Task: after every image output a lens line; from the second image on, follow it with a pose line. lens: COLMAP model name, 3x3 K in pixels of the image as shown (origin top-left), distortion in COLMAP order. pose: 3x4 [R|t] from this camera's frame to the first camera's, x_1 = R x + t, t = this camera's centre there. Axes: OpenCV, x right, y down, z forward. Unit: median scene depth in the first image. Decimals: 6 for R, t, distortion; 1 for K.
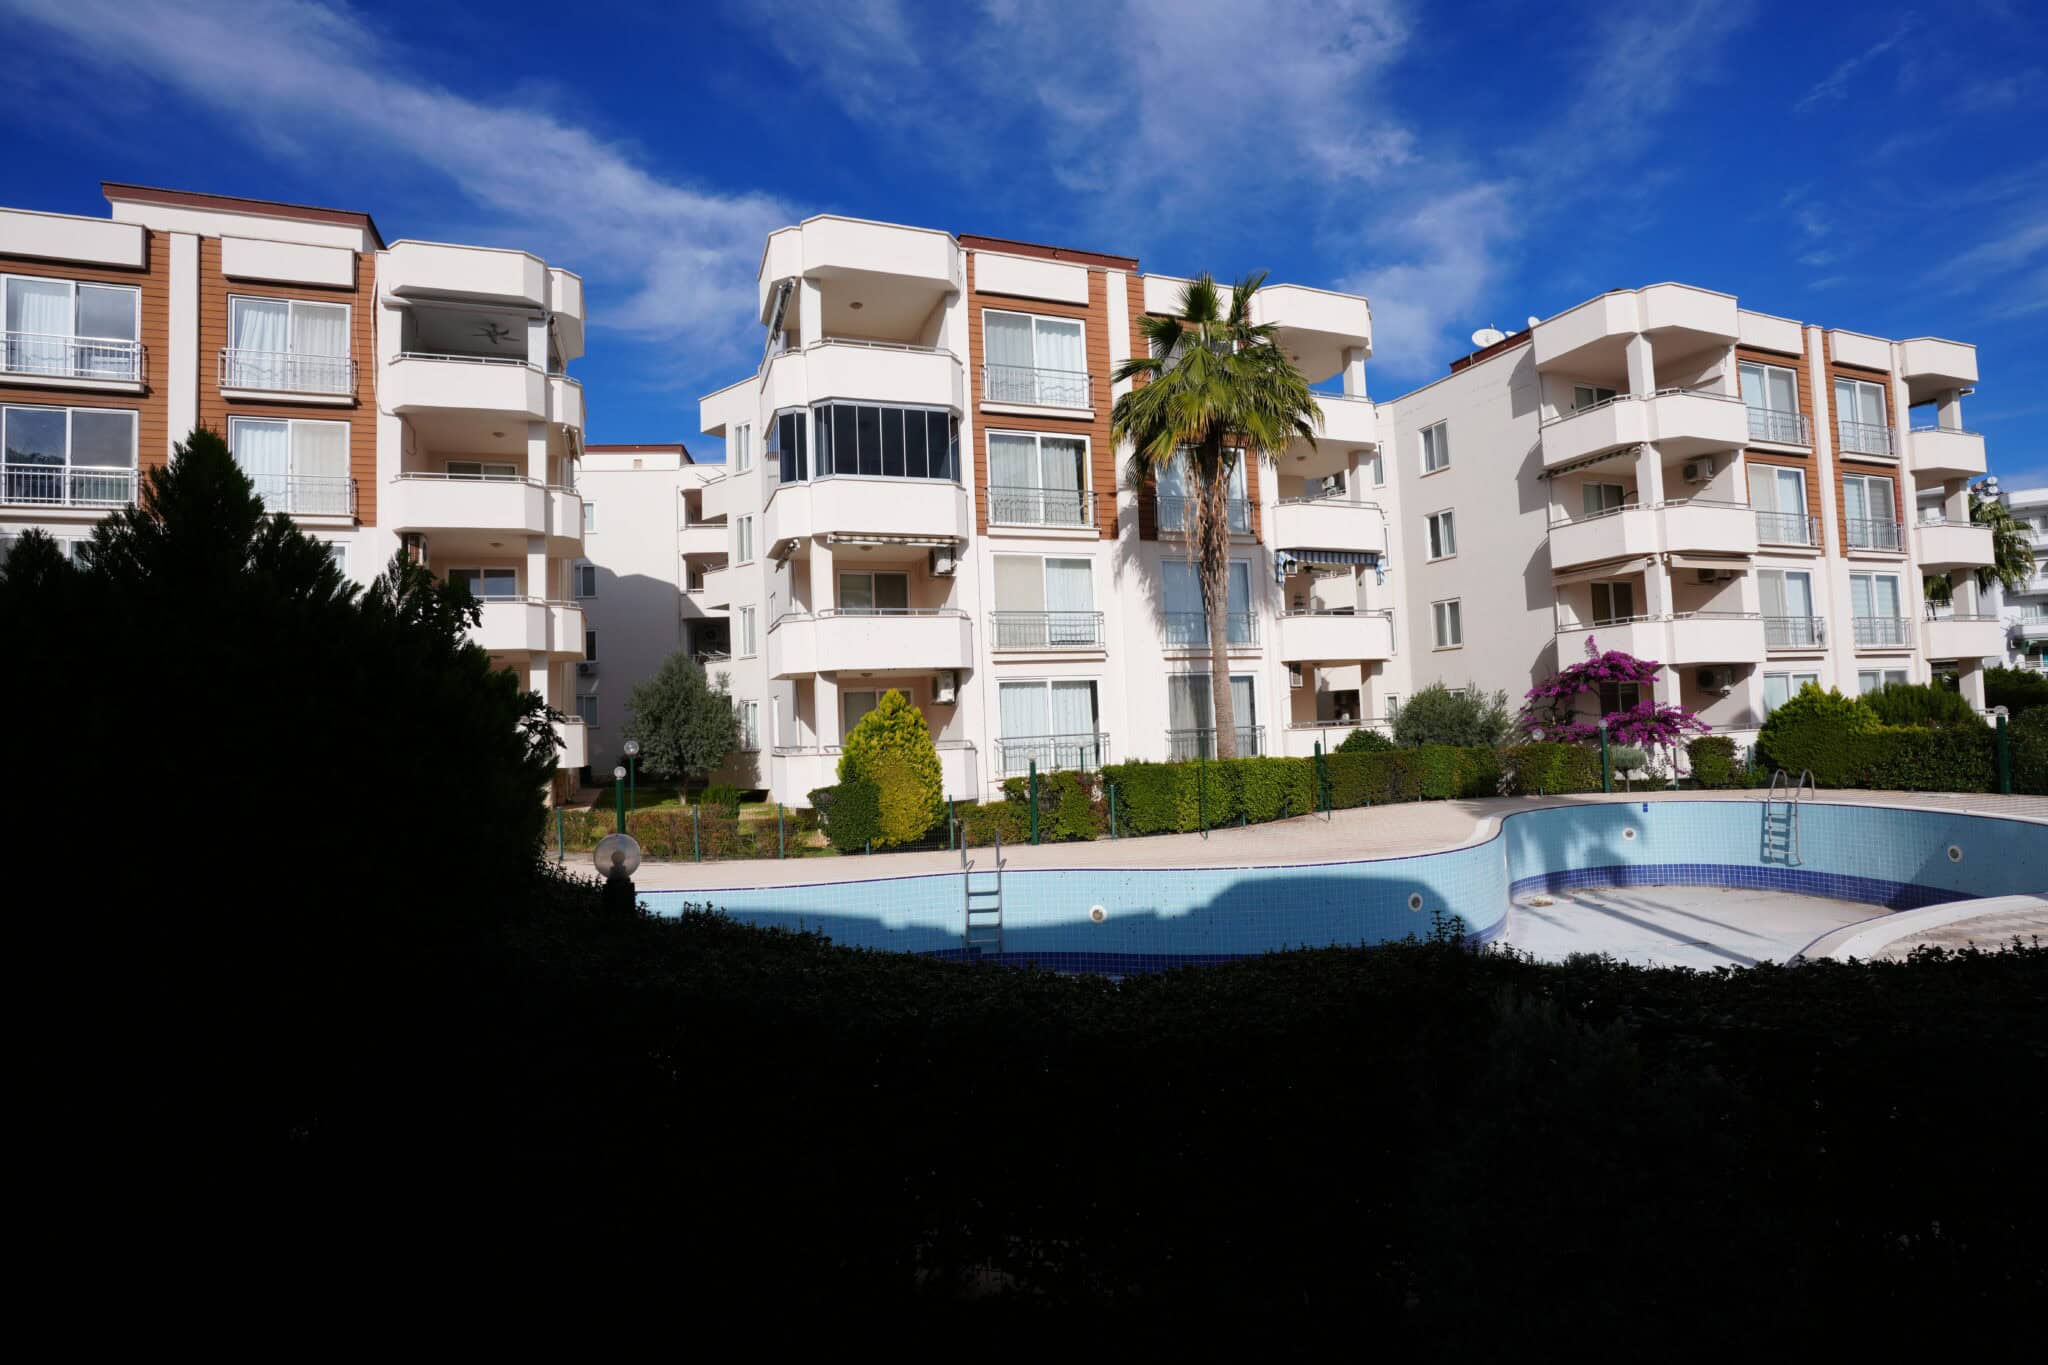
lens RADIAL K [[1001.4, 0, 1024.8], [0, 1001.4, 677.9], [0, 0, 1]] dist [-0.077586, 0.036210]
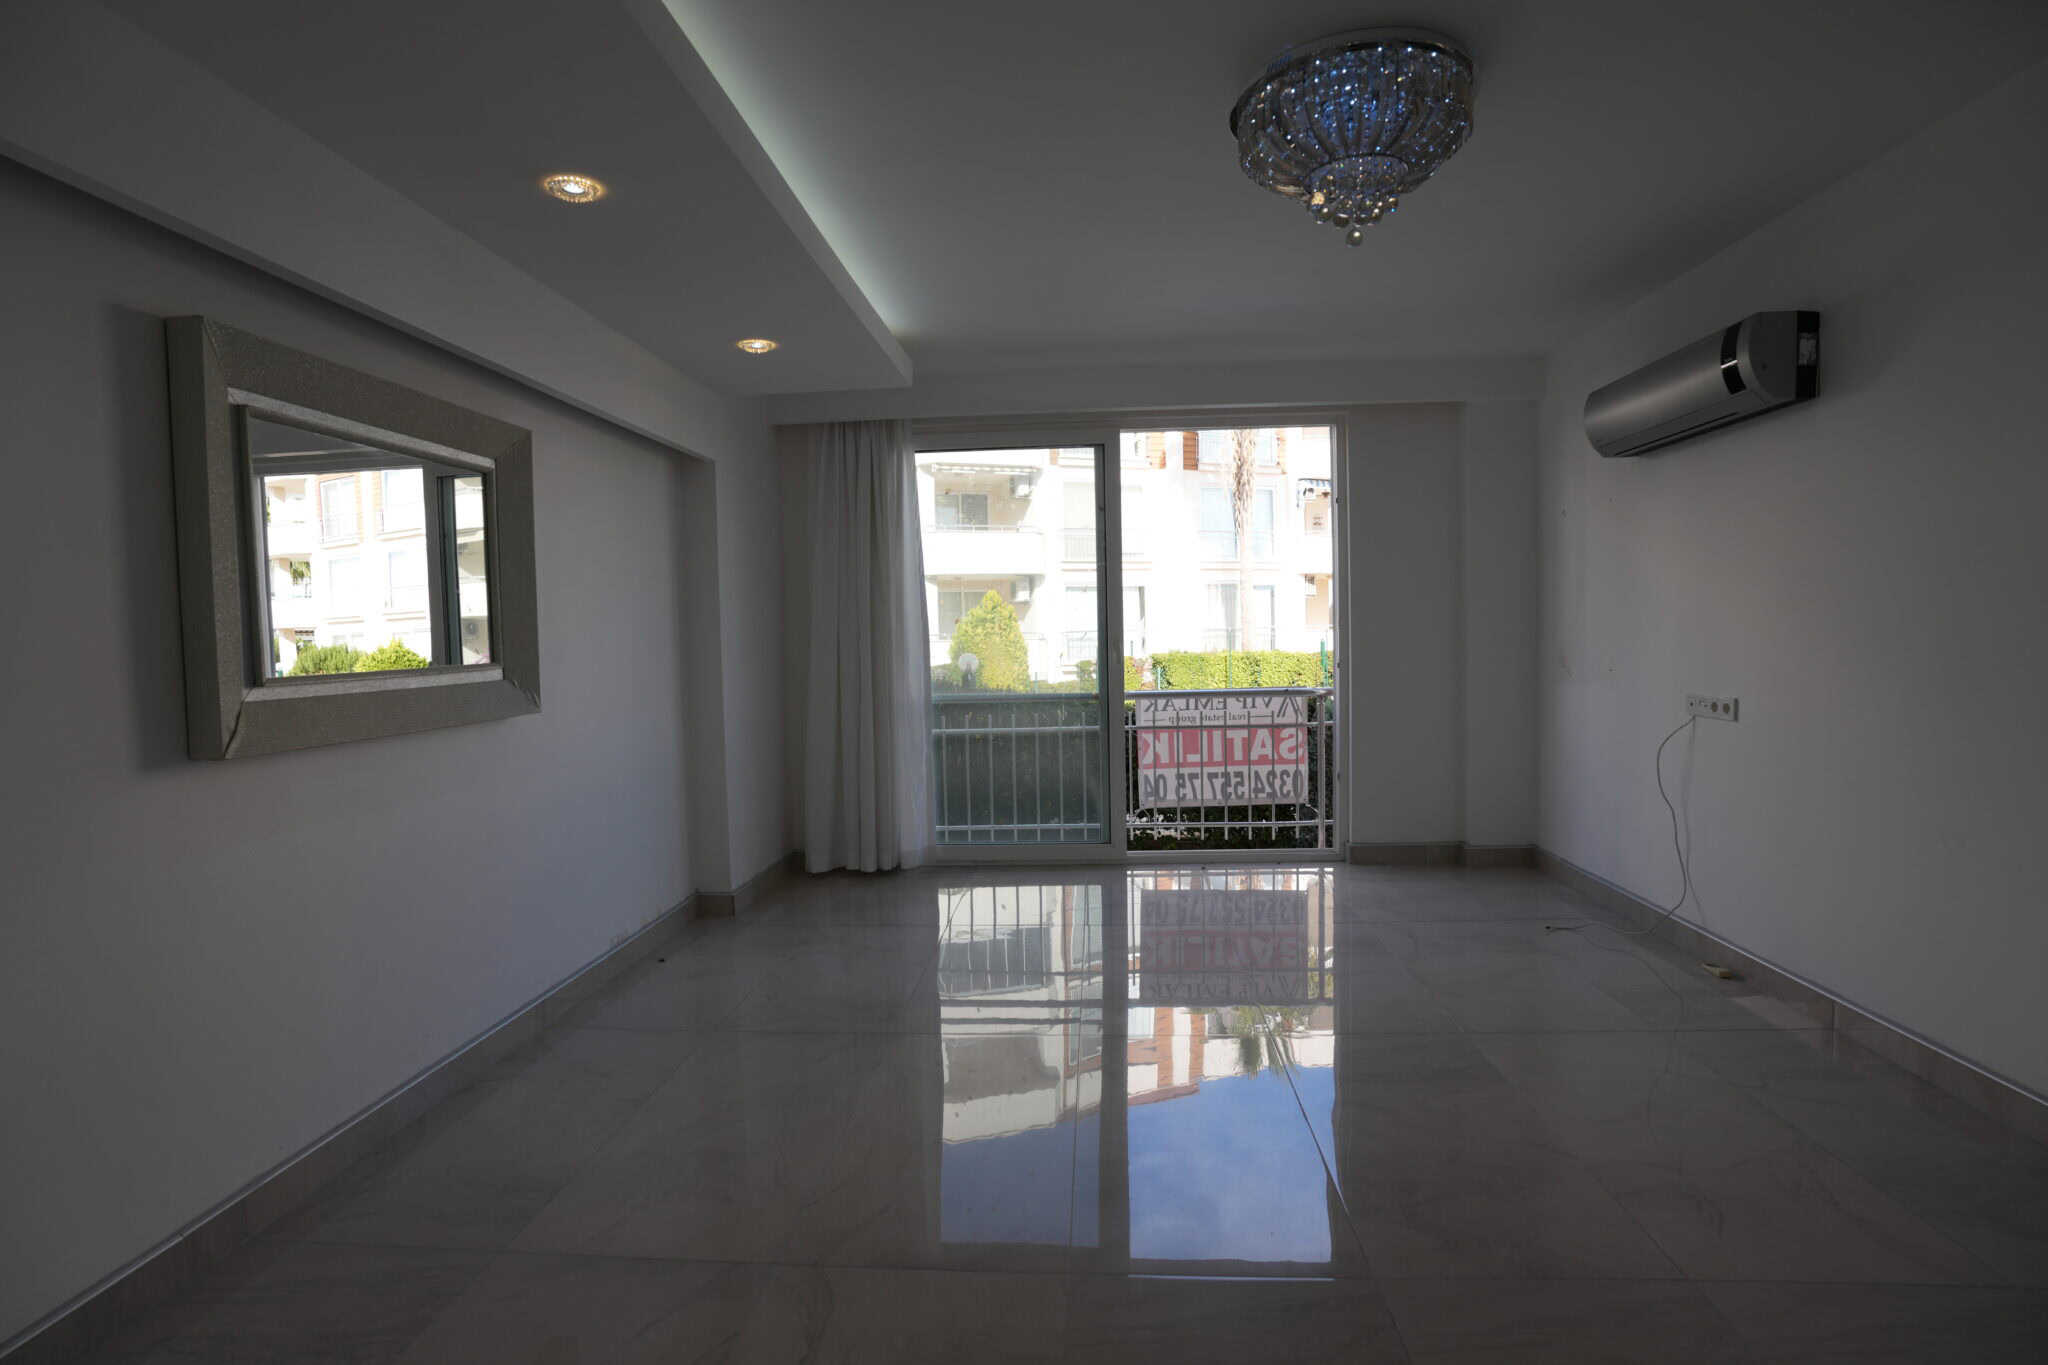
lens RADIAL K [[1000.0, 0, 1020.7], [0, 1000.0, 675.4], [0, 0, 1]] dist [-0.081915, 0.038181]
pose [[0.999265, 0.019124, -0.033230, -0.039550], [-0.015883, 0.995330, 0.095216, -0.002387], [0.034895, -0.094619, 0.994902, -0.242112]]
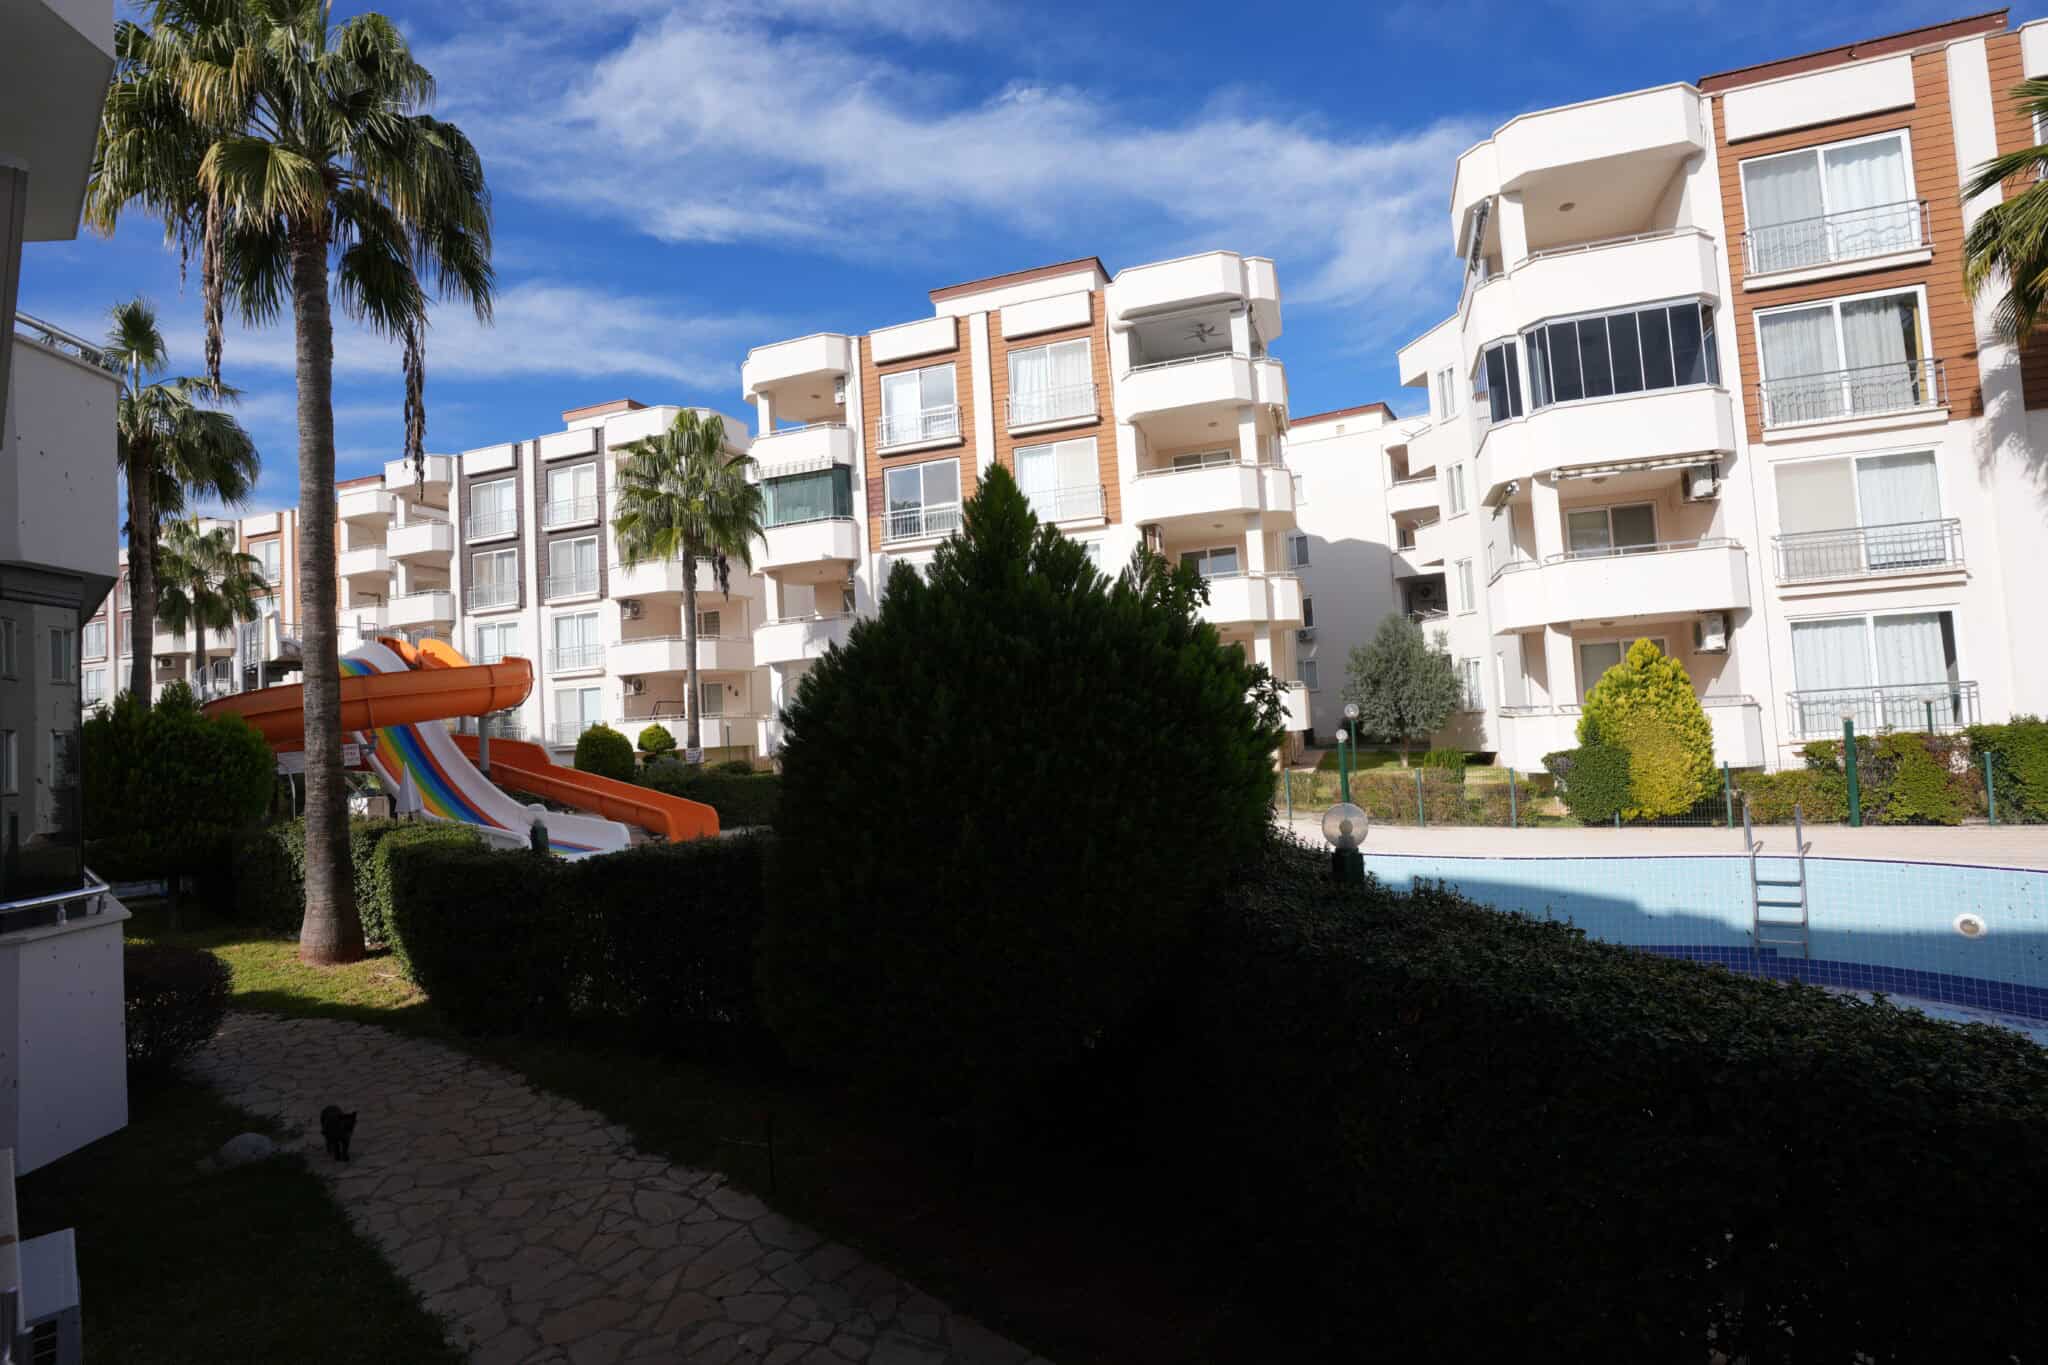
lens RADIAL K [[1001.4, 0, 1024.8], [0, 1001.4, 677.9], [0, 0, 1]] dist [-0.077586, 0.036210]
pose [[0.768281, -0.032230, -0.639301, -0.002863], [0.057366, 0.998180, 0.018617, -0.000940], [0.637537, -0.050978, 0.768731, 0.005574]]
